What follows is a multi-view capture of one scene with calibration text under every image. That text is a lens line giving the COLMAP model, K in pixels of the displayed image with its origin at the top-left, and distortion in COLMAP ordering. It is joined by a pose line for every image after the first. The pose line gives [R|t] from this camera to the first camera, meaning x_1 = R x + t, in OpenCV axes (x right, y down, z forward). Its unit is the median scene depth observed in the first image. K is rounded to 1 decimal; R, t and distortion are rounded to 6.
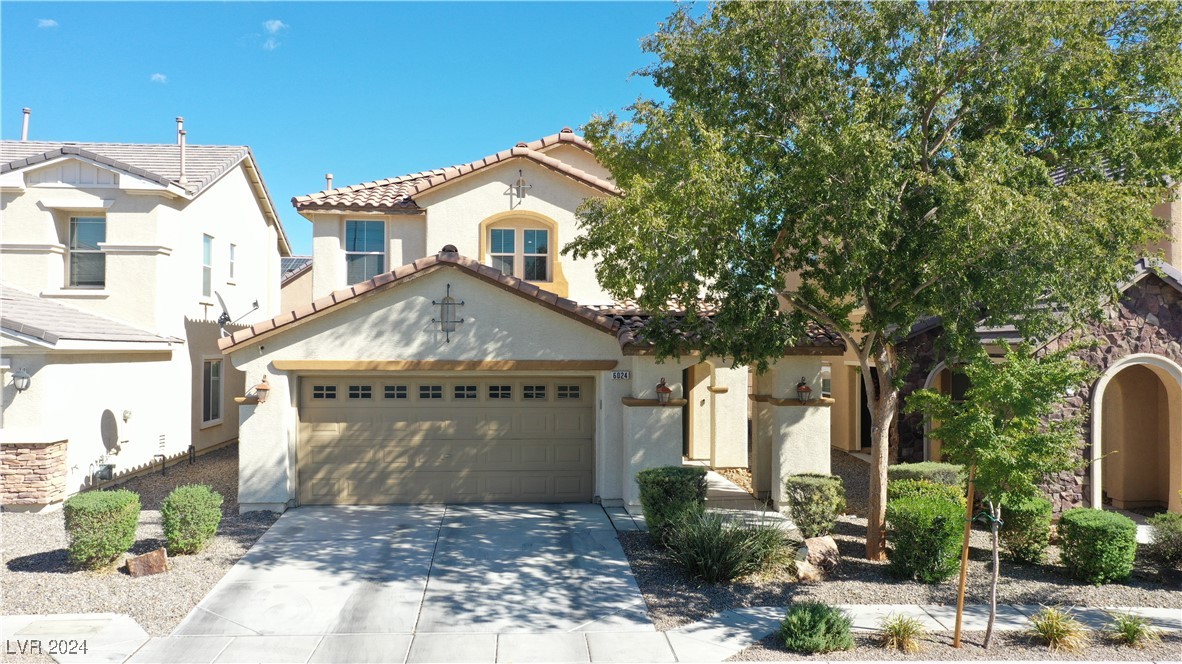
lens RADIAL K [[926.5, 0, 591.0], [0, 926.5, 332.0], [0, 0, 1]] dist [-0.007031, 0.002461]
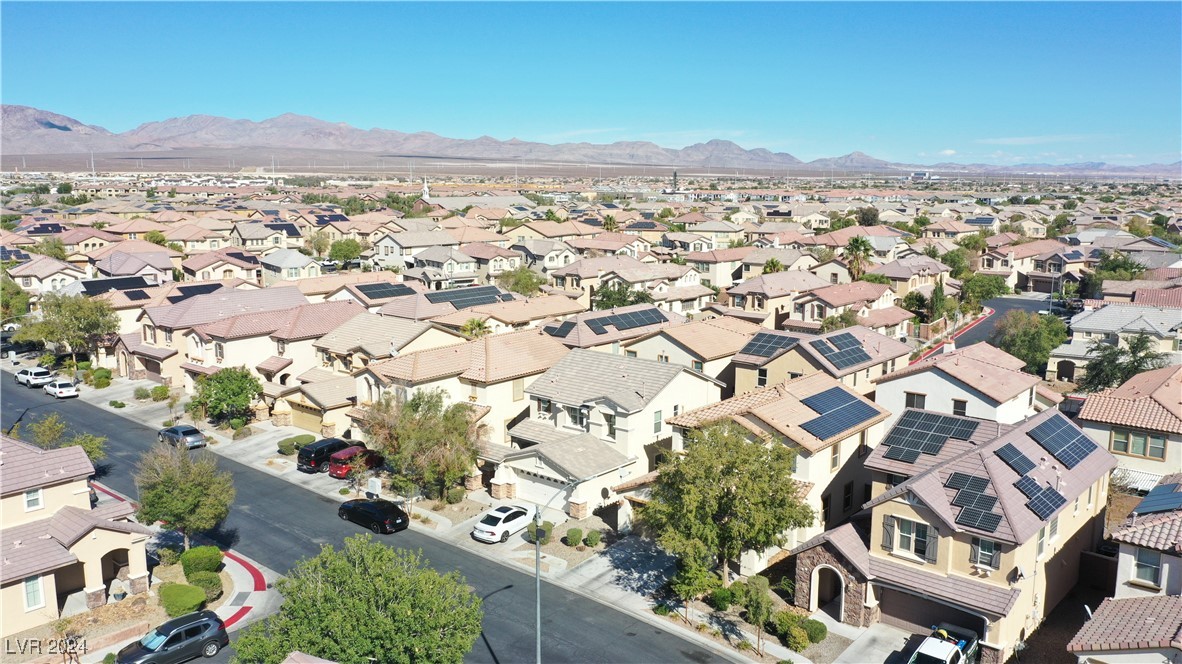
lens RADIAL K [[926.5, 0, 591.0], [0, 926.5, 332.0], [0, 0, 1]] dist [-0.007031, 0.002461]
pose [[0.701060, 0.117053, -0.703430, 1.974405], [0.013480, 0.984084, 0.177190, -1.203704], [0.712975, -0.133703, 0.688324, -1.457889]]
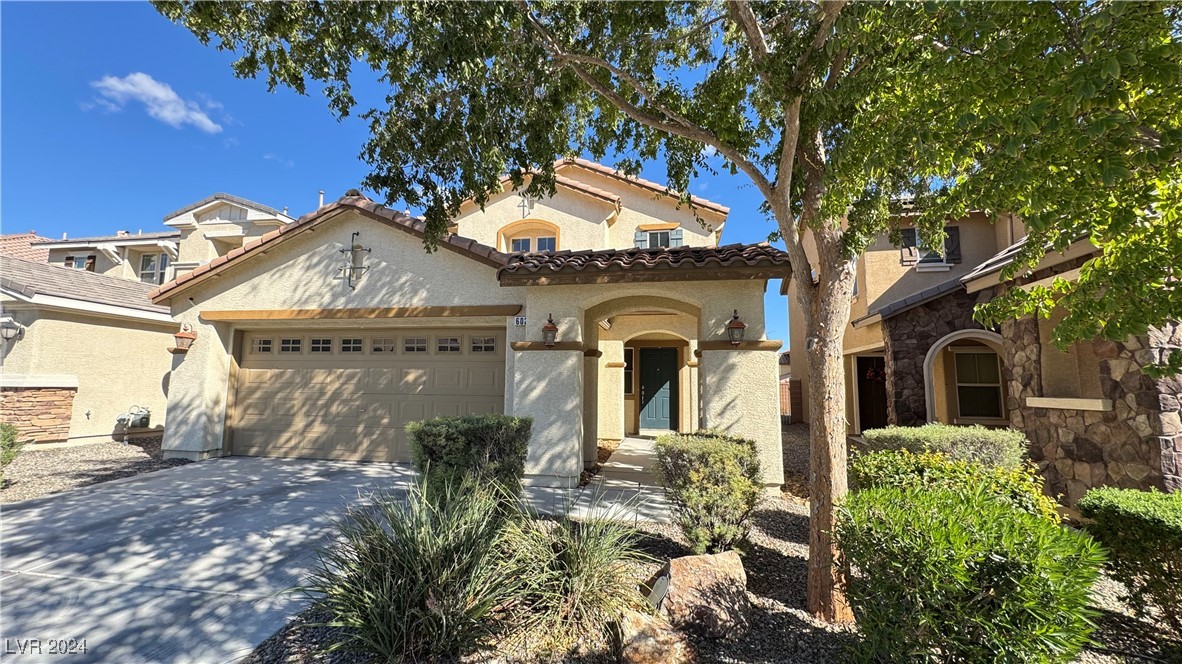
lens RADIAL K [[470.6, 0, 591.7], [0, 470.6, 331.6], [0, 0, 1]] dist [-0.002707, 0.000544]
pose [[0.964559, -0.022990, -0.262862, 0.210855], [-0.004466, 0.994632, -0.103380, 0.102519], [0.263828, 0.100890, 0.959279, 0.590301]]
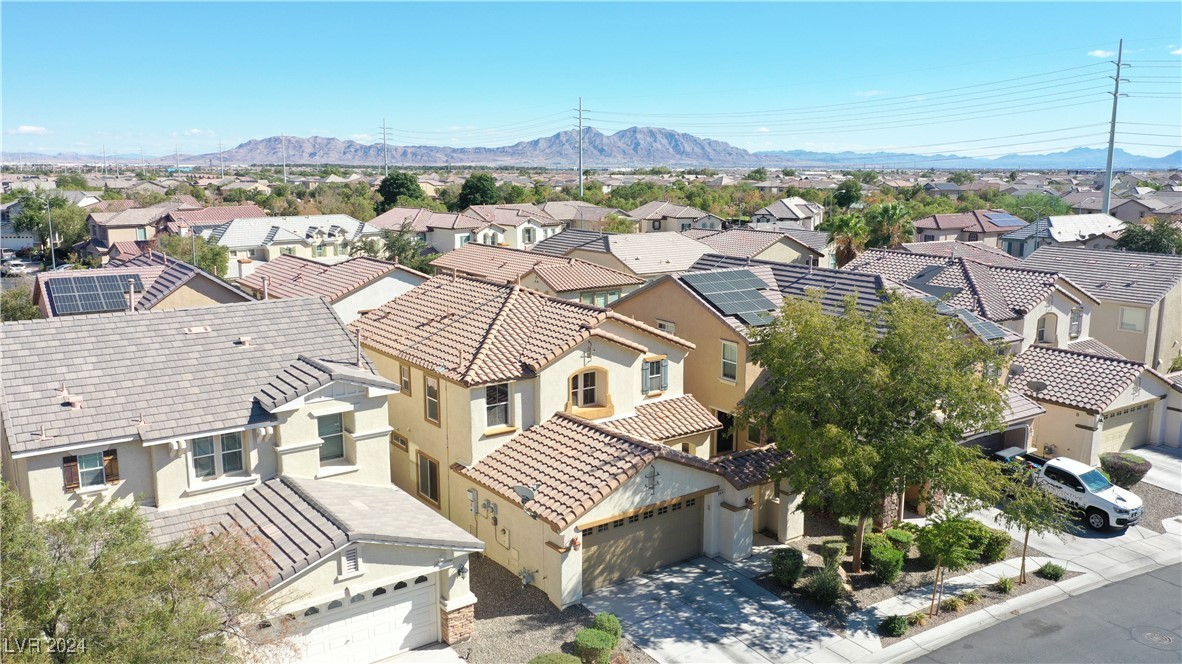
lens RADIAL K [[926.5, 0, 591.0], [0, 926.5, 332.0], [0, 0, 1]] dist [-0.007031, 0.002461]
pose [[0.863480, -0.095667, 0.495227, -1.127280], [-0.006354, 0.979706, 0.200338, -0.668878], [-0.504343, -0.176135, 0.845349, -0.439904]]
